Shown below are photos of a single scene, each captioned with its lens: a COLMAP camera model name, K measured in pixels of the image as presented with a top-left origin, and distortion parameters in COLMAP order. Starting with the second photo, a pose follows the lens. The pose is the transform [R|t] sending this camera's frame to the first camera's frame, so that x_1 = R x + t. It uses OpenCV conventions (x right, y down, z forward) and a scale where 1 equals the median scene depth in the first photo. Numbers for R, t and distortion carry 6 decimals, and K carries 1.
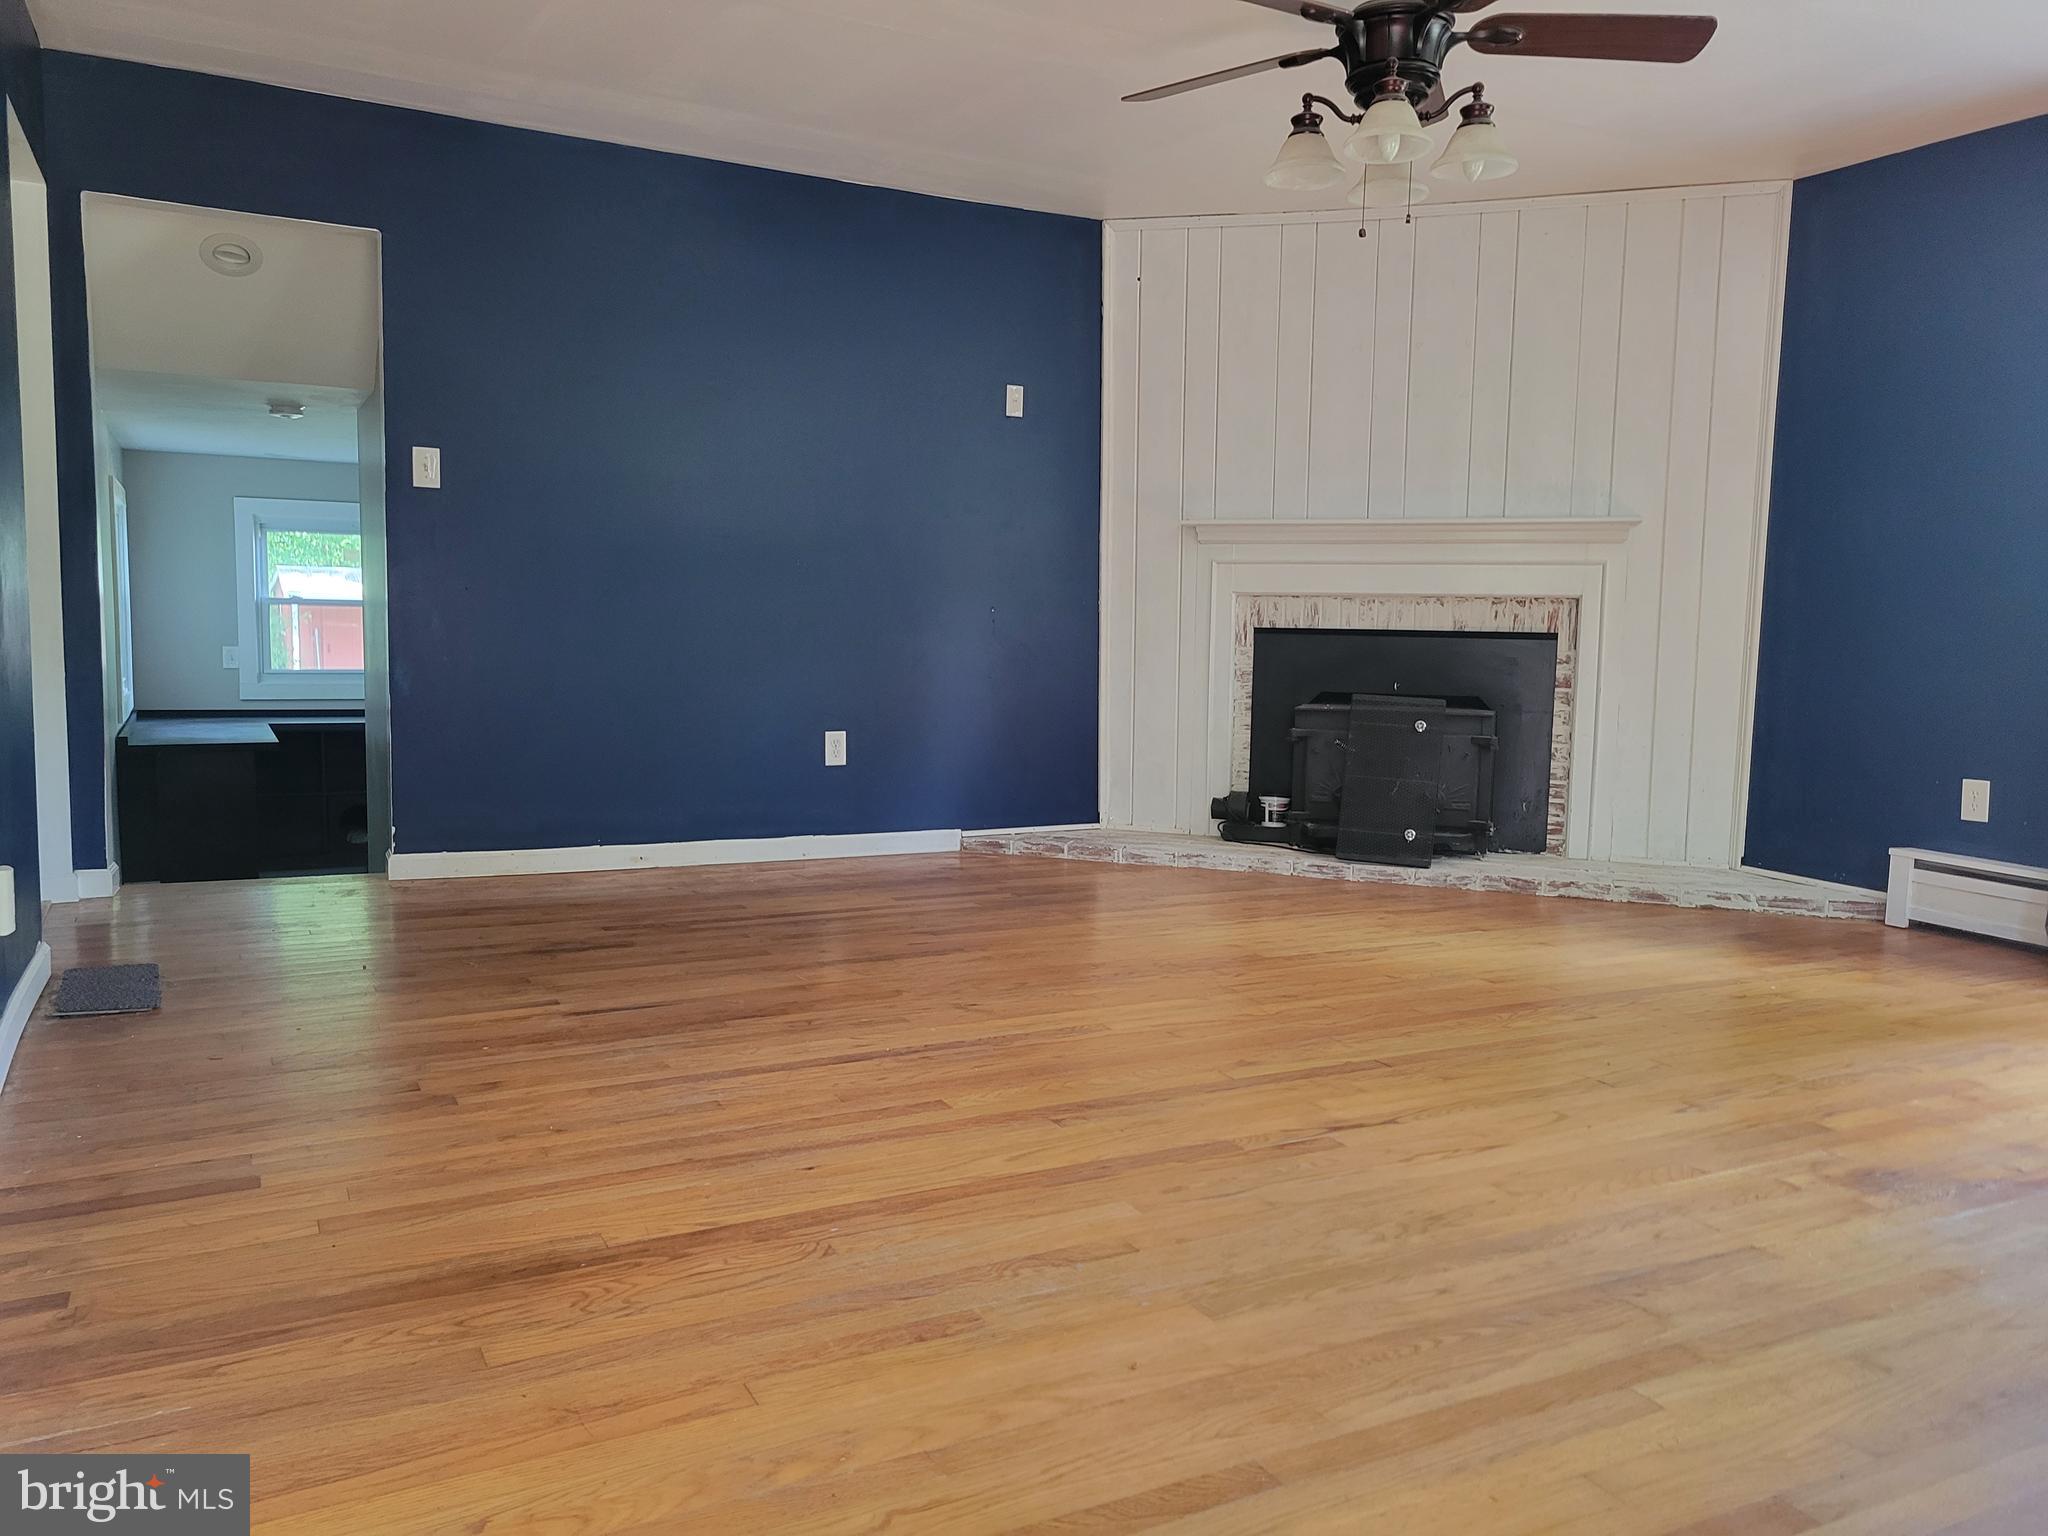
lens RADIAL K [[1543.5, 0, 1011.7], [0, 1543.5, 764.4], [0, 0, 1]] dist [0.040116, -0.009912]
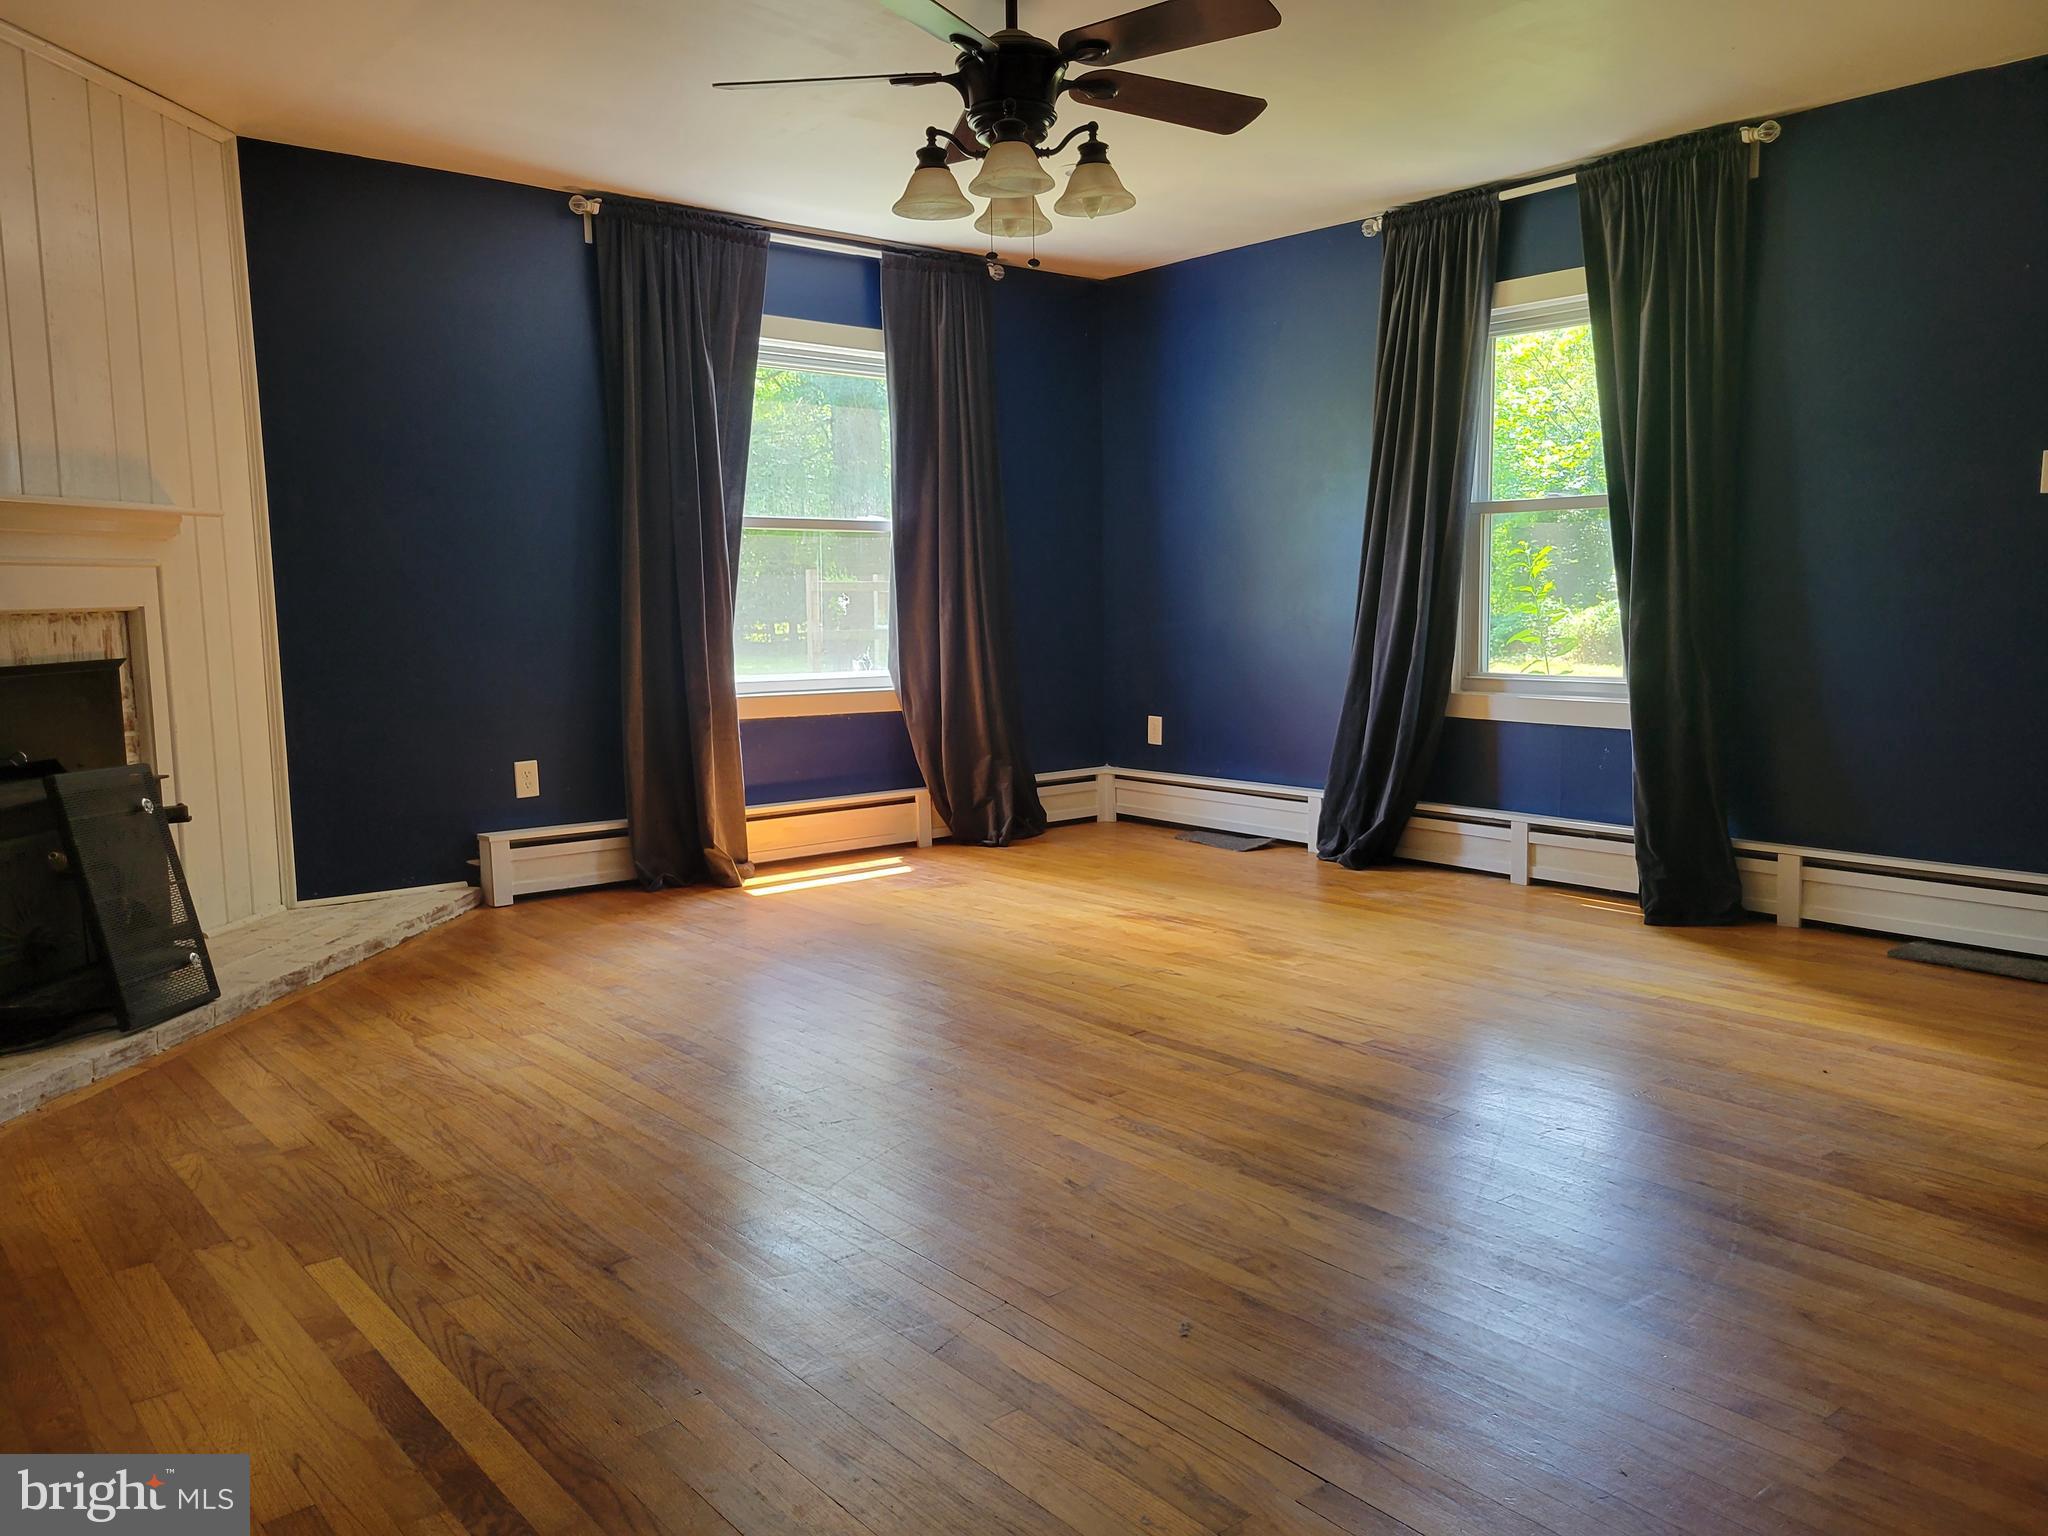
lens RADIAL K [[1543.5, 0, 1021.4], [0, 1543.5, 766.3], [0, 0, 1]] dist [0.040116, -0.009912]
pose [[-0.211898, -0.134203, 0.968033, -0.826505], [0.105970, 0.981531, 0.159270, -0.190542], [-0.971529, 0.136332, -0.193763, 1.307076]]
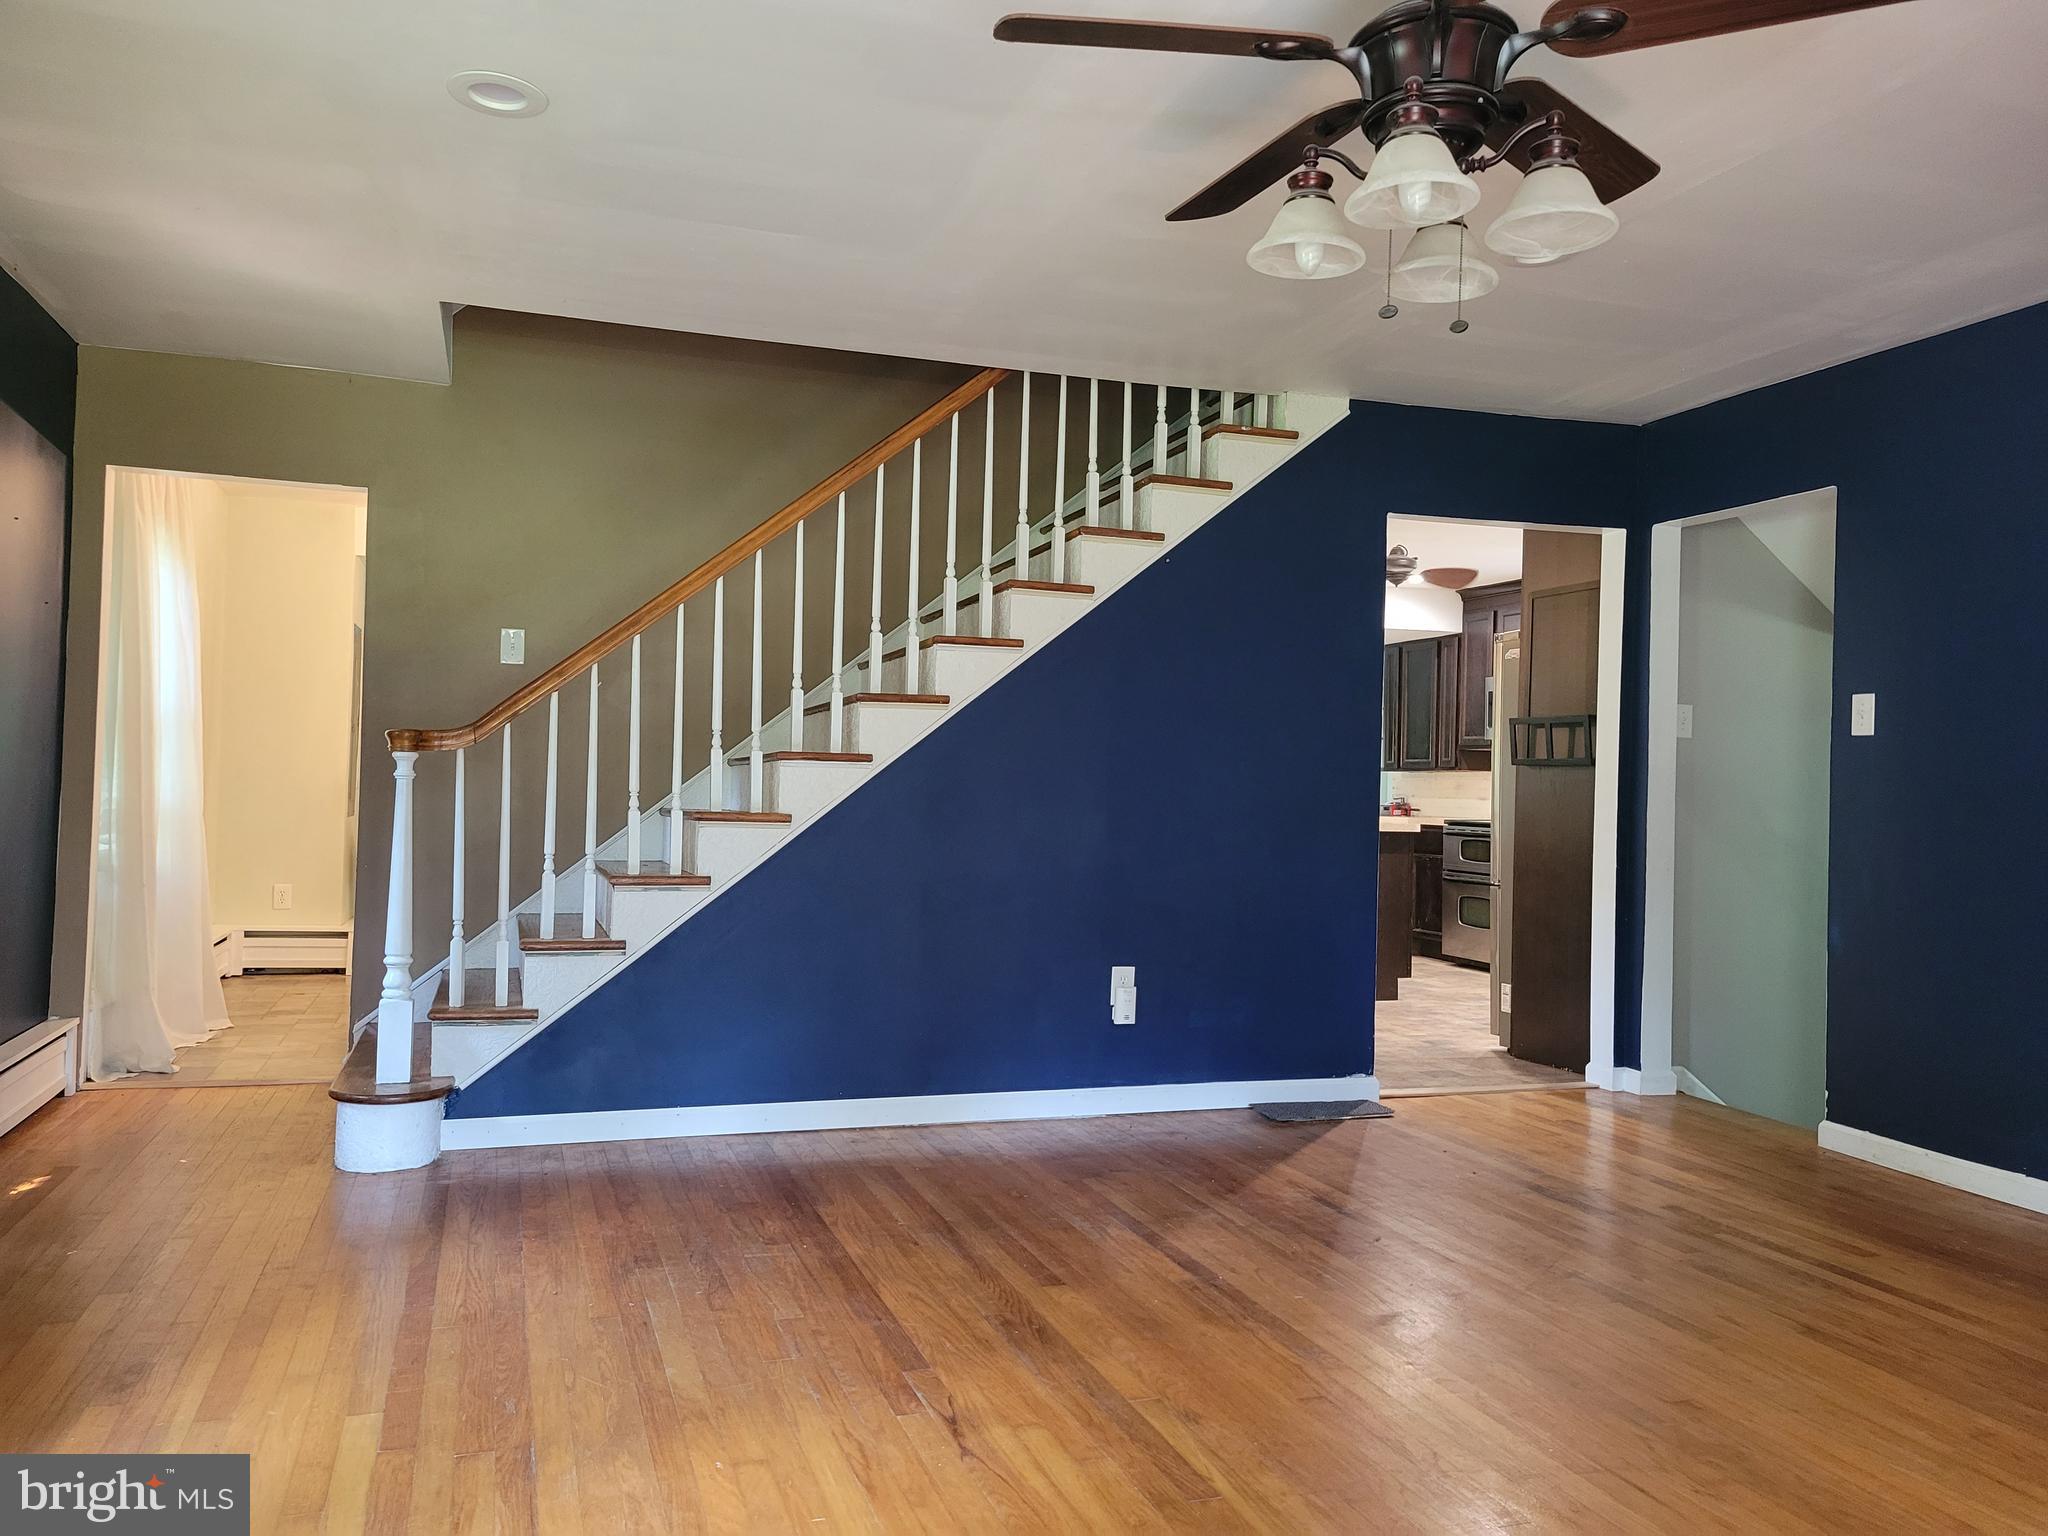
lens RADIAL K [[1543.5, 0, 1007.6], [0, 1543.5, 768.2], [0, 0, 1]] dist [0.040116, -0.009912]
pose [[-0.164964, -0.037285, -0.985595, 0.998867], [-0.126239, 0.991864, -0.016393, -0.120383], [0.978187, 0.121716, -0.168329, 1.017438]]
